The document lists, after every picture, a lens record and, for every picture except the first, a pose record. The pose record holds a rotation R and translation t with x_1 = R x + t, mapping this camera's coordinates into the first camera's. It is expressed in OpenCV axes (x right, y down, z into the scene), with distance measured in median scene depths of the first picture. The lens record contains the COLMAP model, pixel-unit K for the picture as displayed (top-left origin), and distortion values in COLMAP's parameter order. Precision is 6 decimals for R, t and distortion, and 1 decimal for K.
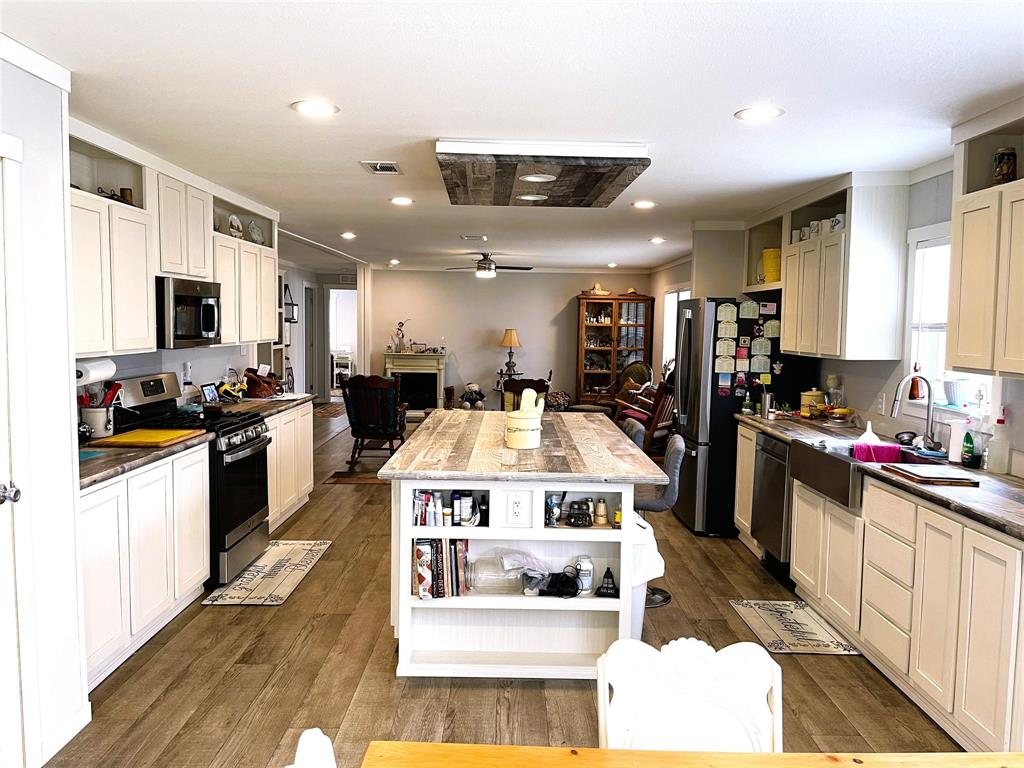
lens RADIAL K [[772.1, 0, 512.0], [0, 772.1, 384.0], [0, 0, 1]] dist [0.101652, -0.163313]
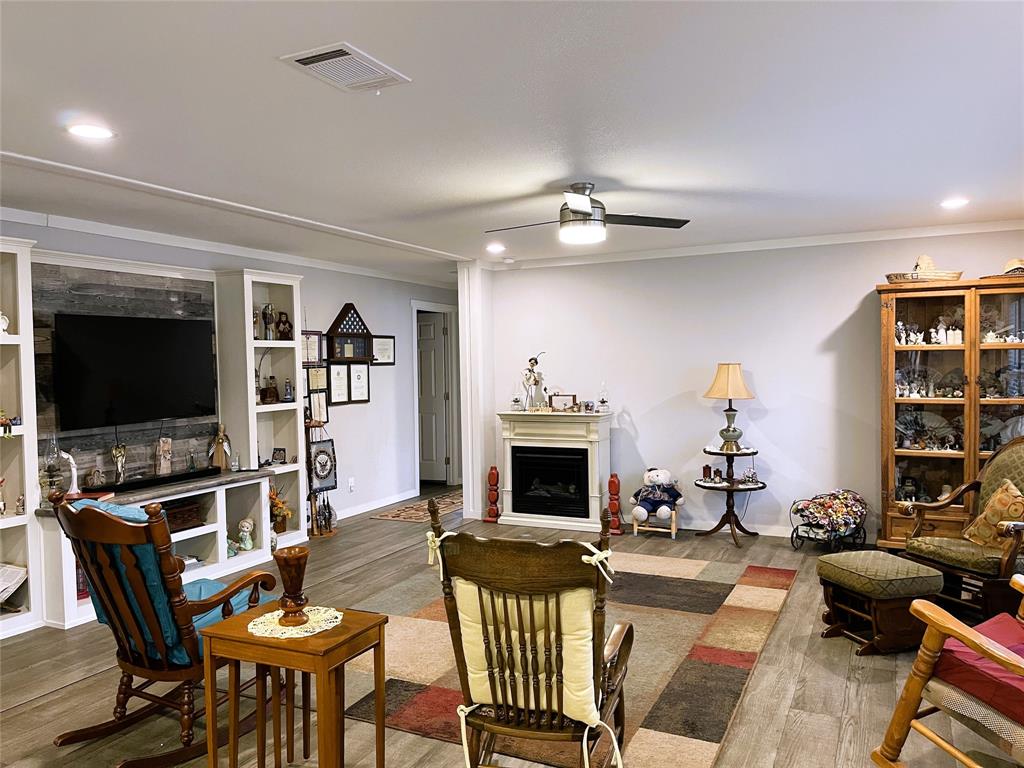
lens RADIAL K [[772.1, 0, 512.0], [0, 772.1, 384.0], [0, 0, 1]] dist [0.101652, -0.163313]
pose [[0.899153, -0.019161, -0.437214, 0.171908], [-0.003951, 0.998645, -0.051890, -0.057926], [0.437616, 0.048384, 0.897859, 0.910732]]
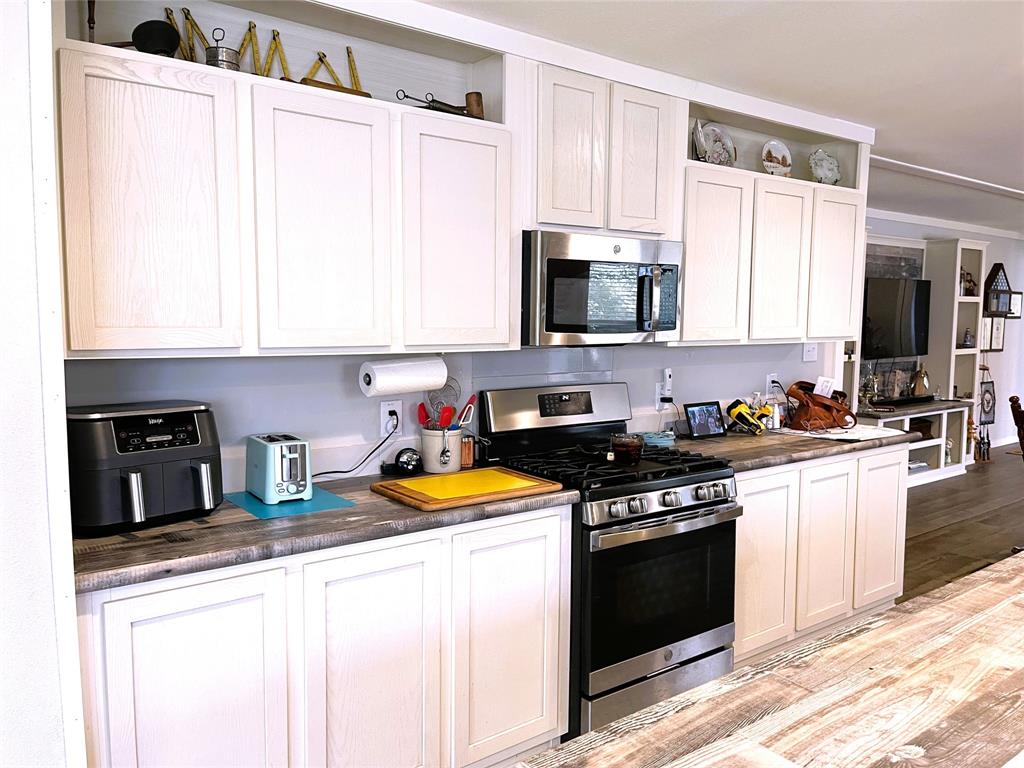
lens RADIAL K [[772.1, 0, 512.0], [0, 772.1, 384.0], [0, 0, 1]] dist [0.101652, -0.163313]
pose [[0.601339, 0.061872, -0.796595, 0.031349], [-0.064148, 0.997517, 0.029052, -0.021814], [0.796415, 0.033630, 0.603815, 0.422530]]
